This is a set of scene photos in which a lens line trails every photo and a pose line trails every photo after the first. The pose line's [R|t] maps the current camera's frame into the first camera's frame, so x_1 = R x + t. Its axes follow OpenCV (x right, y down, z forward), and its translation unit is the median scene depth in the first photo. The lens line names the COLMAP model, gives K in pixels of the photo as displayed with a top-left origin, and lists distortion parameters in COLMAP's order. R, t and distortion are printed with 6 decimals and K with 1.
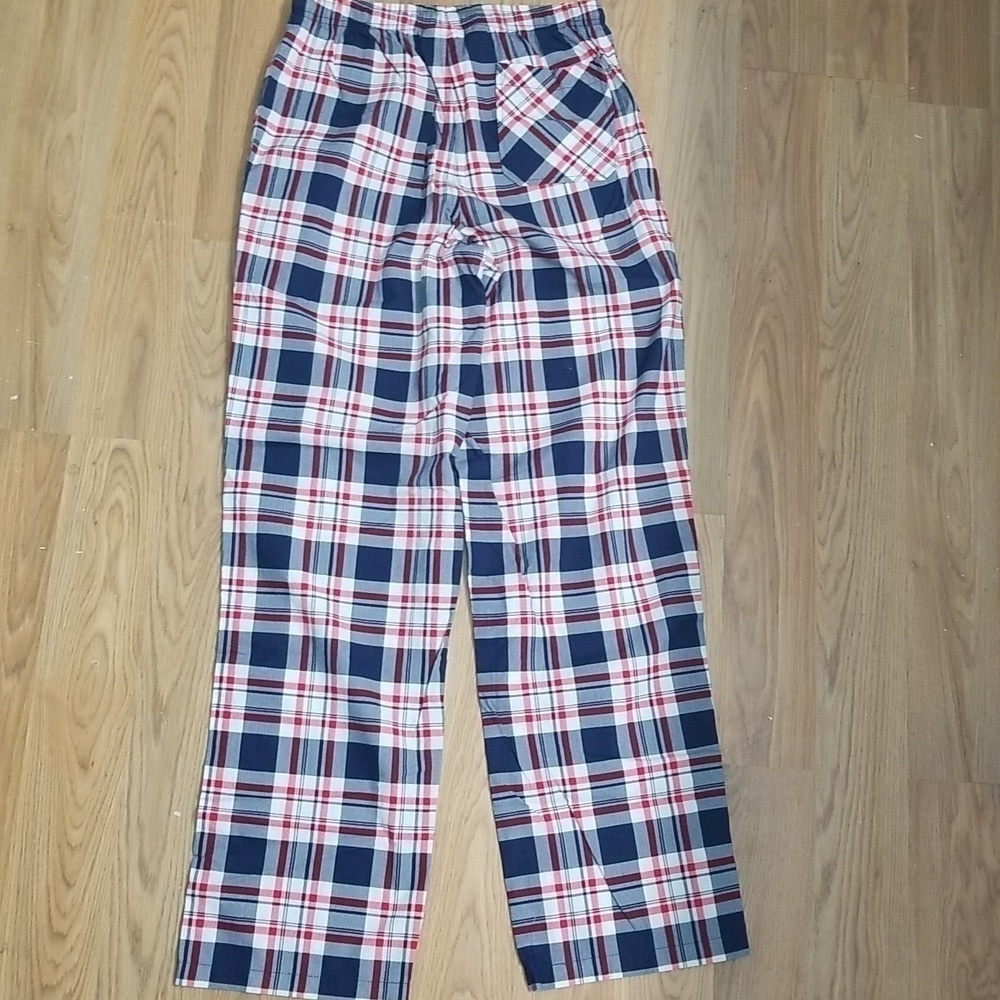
lens RADIAL K [[1534.9, 0, 497.0], [0, 1534.9, 478.8], [0, 0, 1]] dist [0.208864, -0.711592]
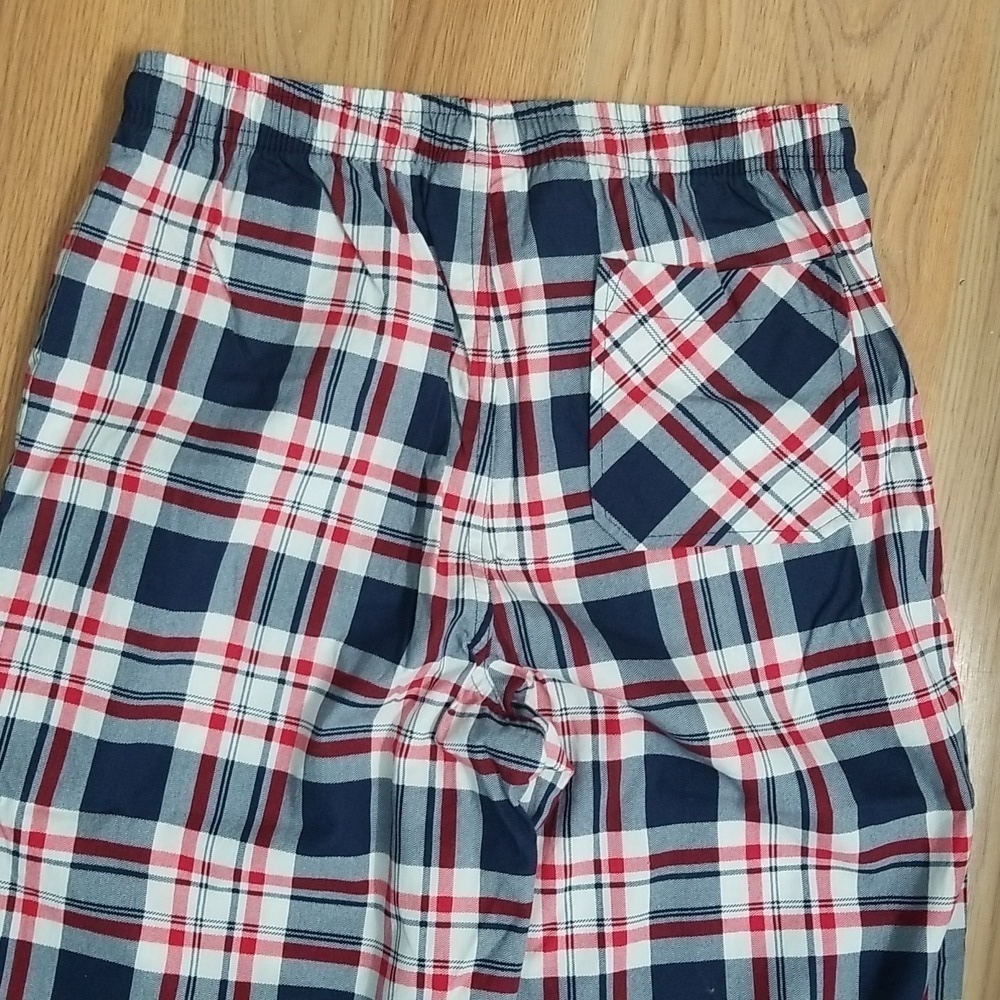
lens RADIAL K [[1534.9, 0, 497.0], [0, 1534.9, 478.8], [0, 0, 1]] dist [0.208864, -0.711592]
pose [[0.997589, 0.068783, 0.009271, -0.028591], [-0.069133, 0.972984, 0.220280, -0.303033], [0.006131, -0.220390, 0.975393, 0.569787]]
